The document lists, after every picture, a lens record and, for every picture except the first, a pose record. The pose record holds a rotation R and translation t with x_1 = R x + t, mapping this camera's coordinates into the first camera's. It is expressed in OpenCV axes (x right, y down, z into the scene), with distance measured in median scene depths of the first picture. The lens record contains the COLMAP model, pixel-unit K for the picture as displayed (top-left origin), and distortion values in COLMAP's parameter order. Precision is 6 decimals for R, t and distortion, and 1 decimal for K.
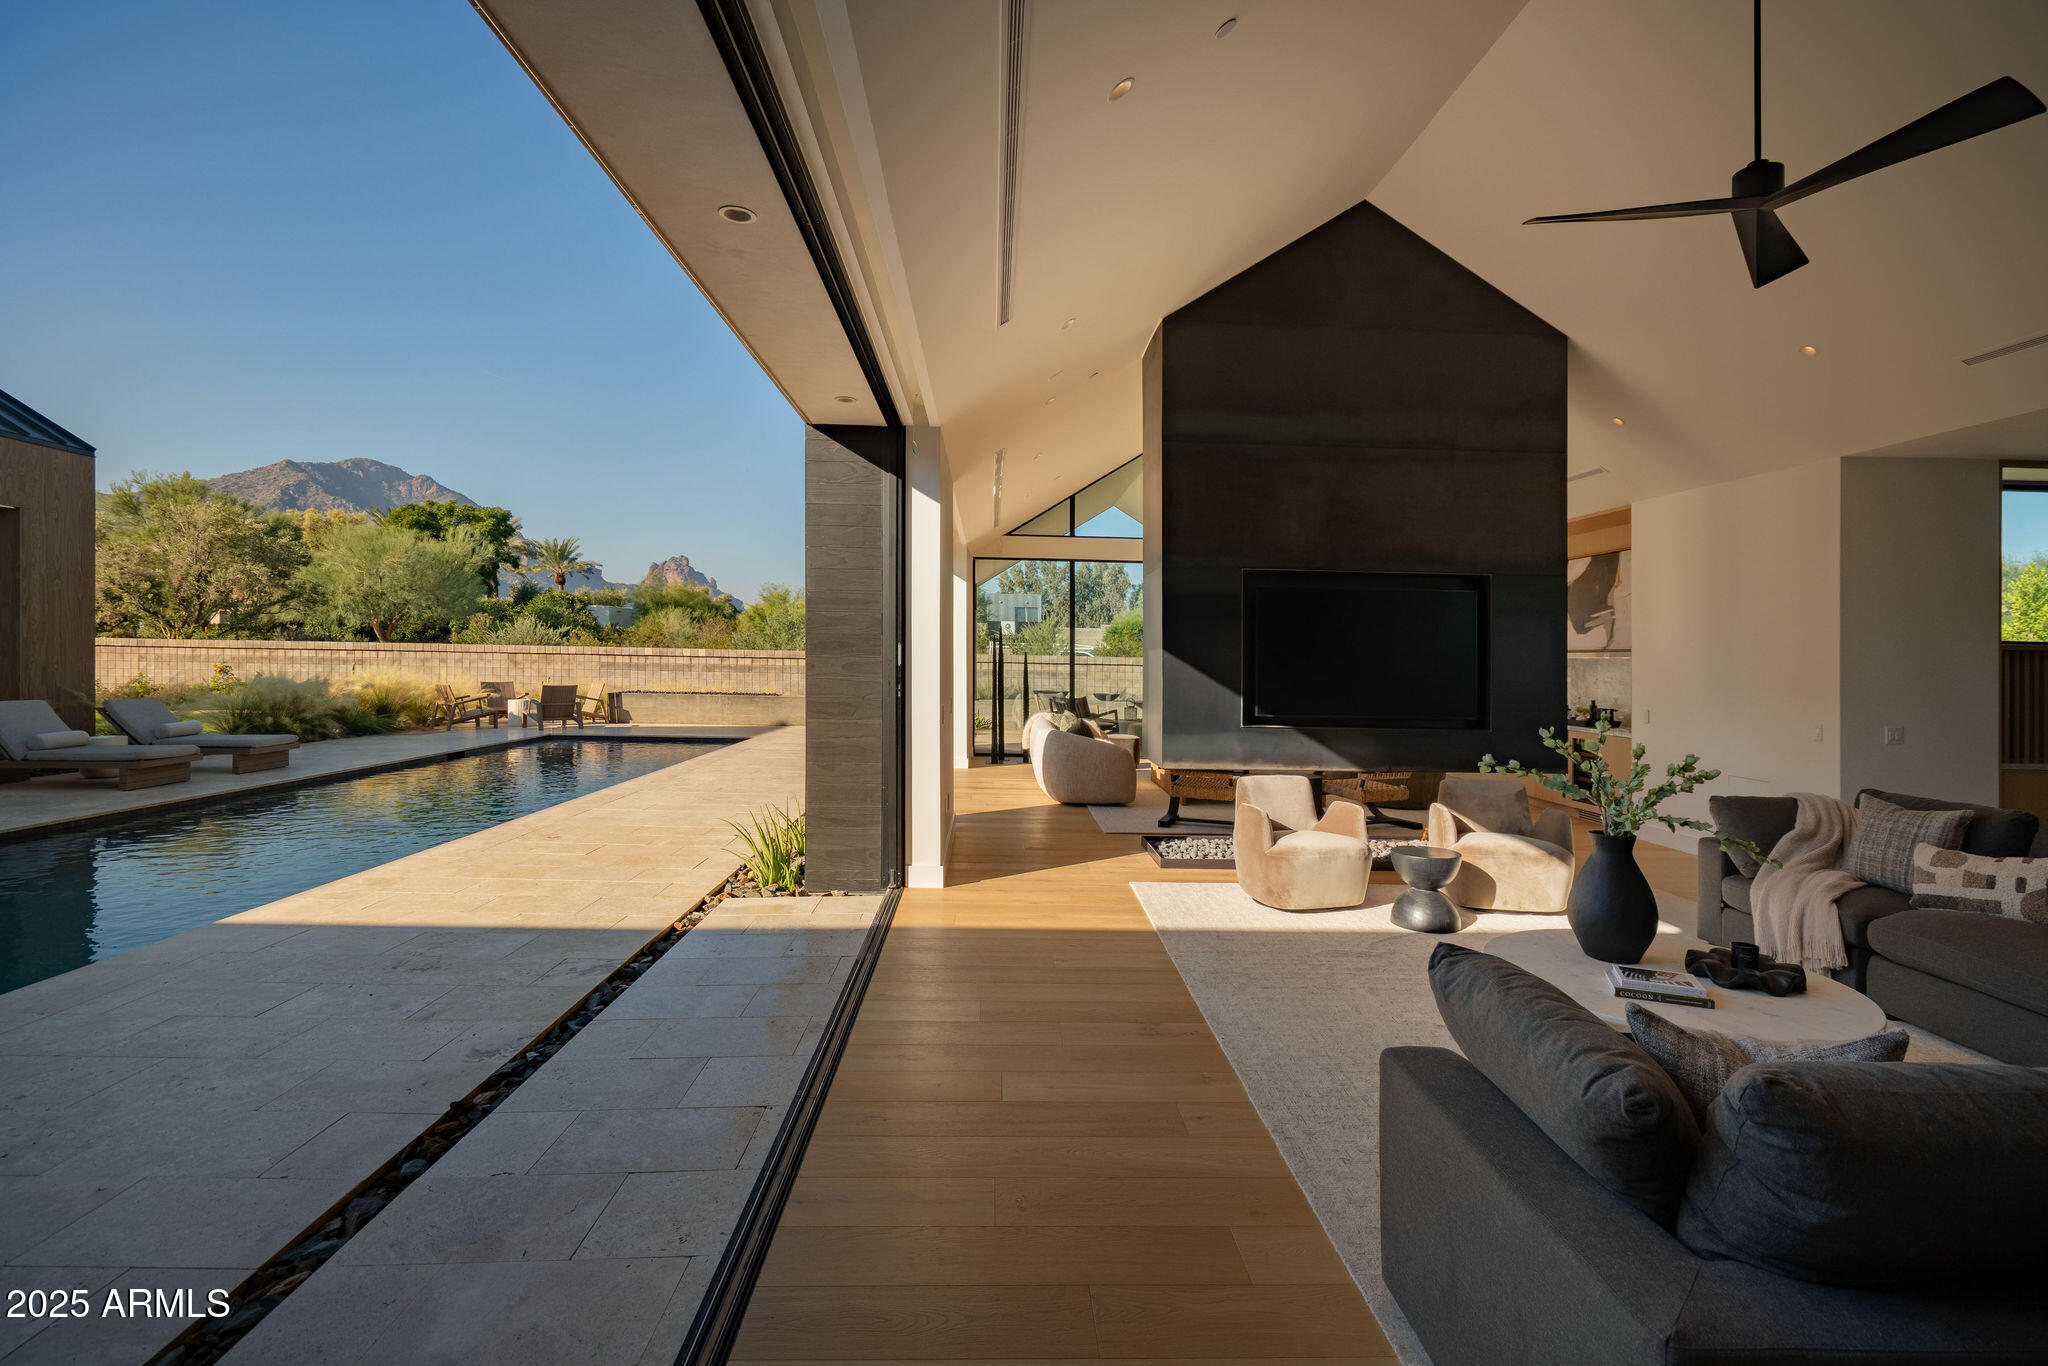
lens RADIAL K [[958.5, 0, 1019.3], [0, 958.5, 719.6], [0, 0, 1]] dist [-0.031278, -0.000002]
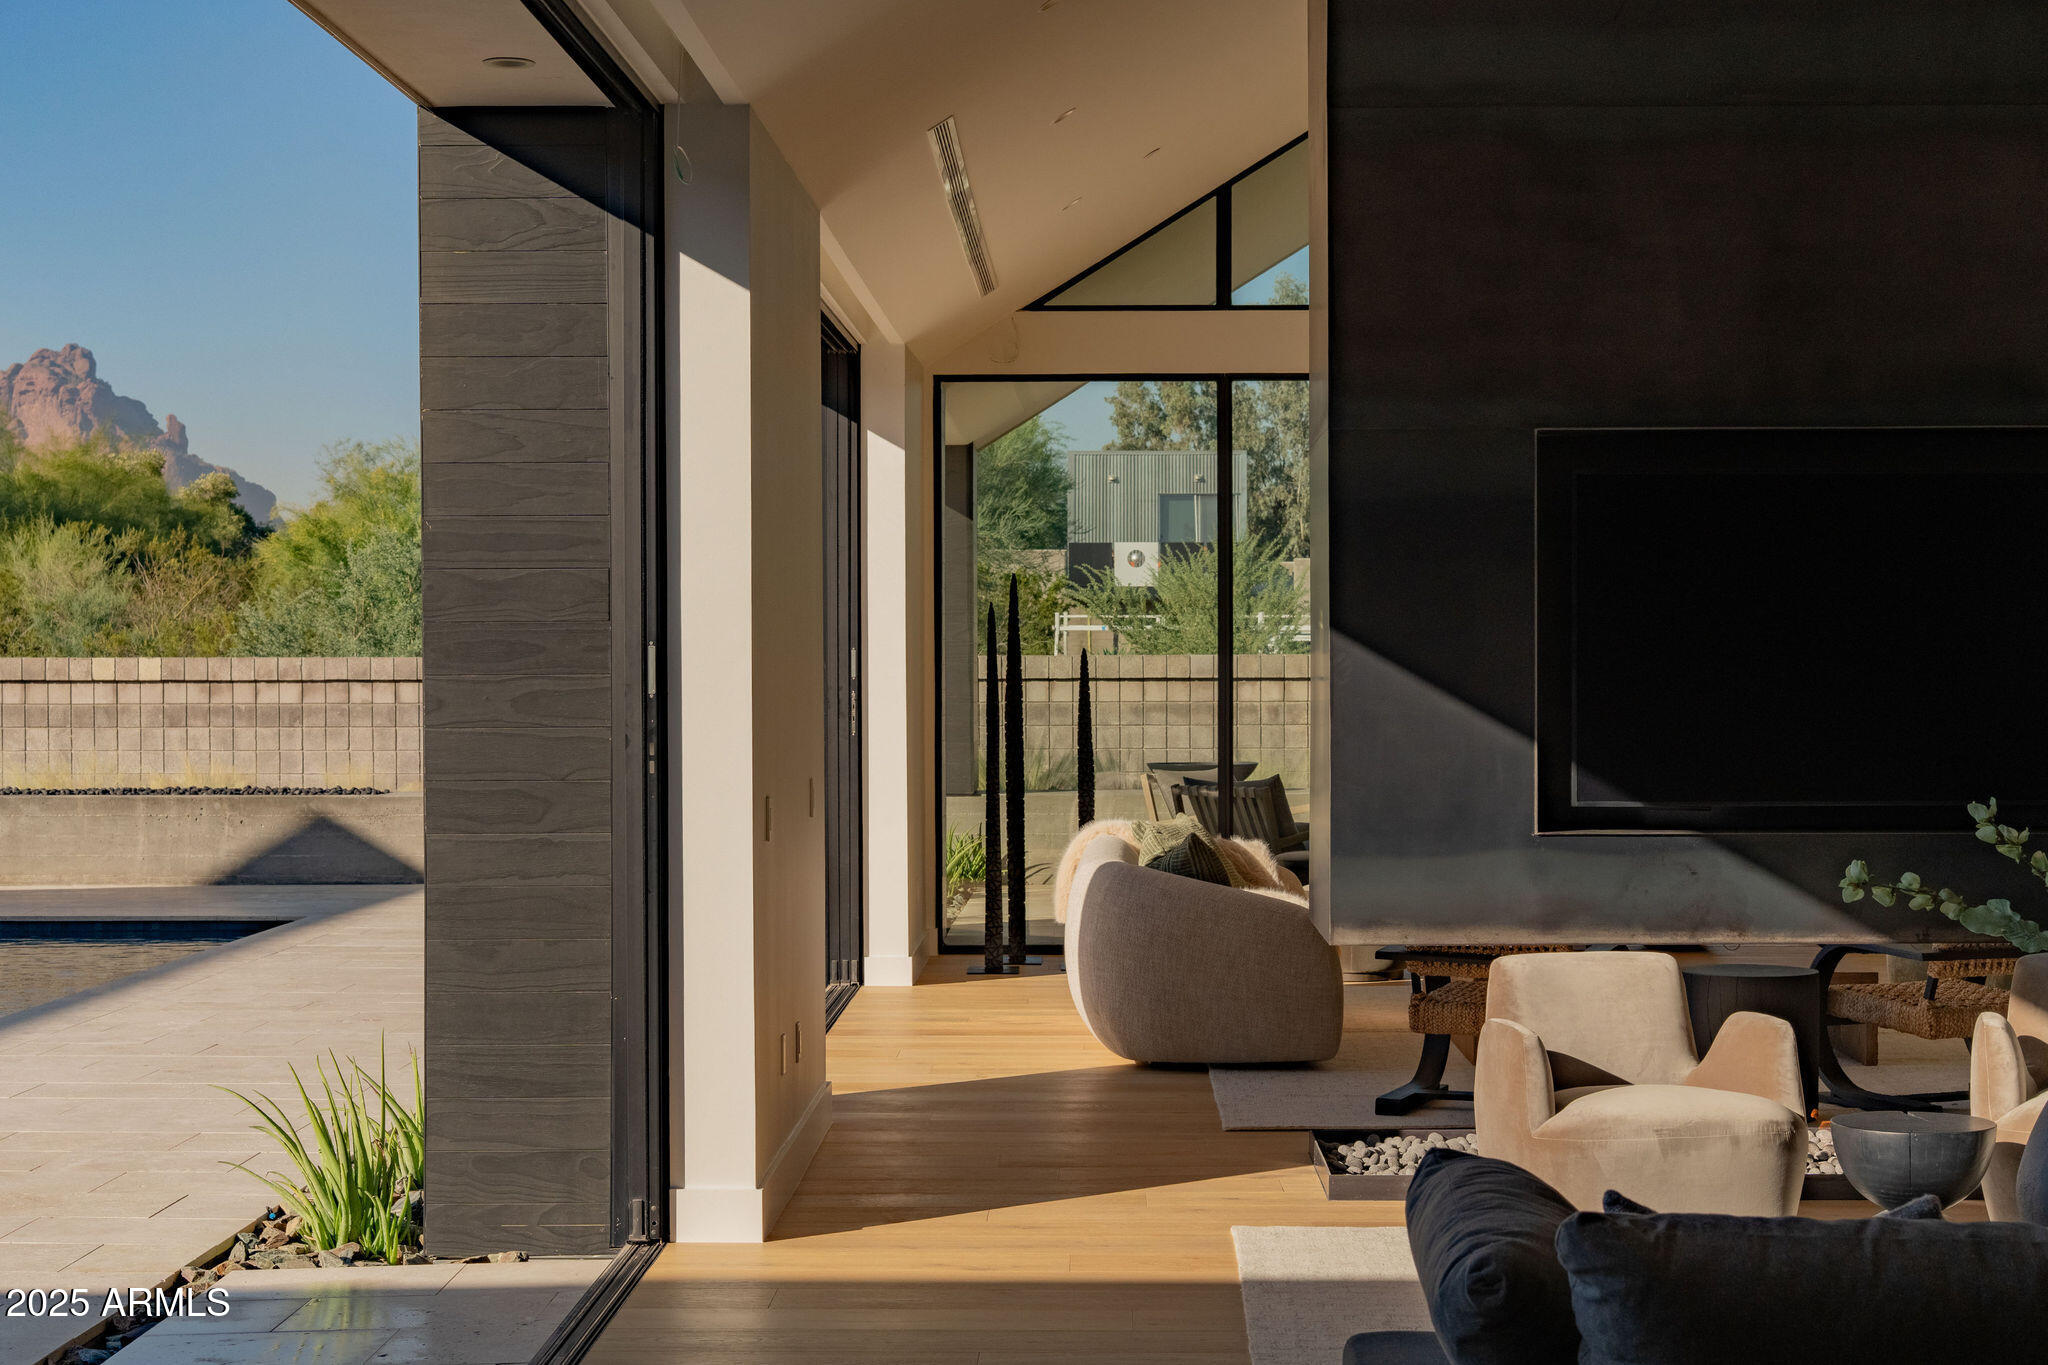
lens RADIAL K [[3250.0, 0, 1024.0], [0, 3250.0, 682.5], [0, 0, 1]] dist [-0.012292, -0.091098]
pose [[0.998285, -0.021820, -0.054314, 0.097010], [0.018612, 0.998092, -0.058874, 0.019483], [0.055495, 0.057762, 0.996787, -0.329711]]
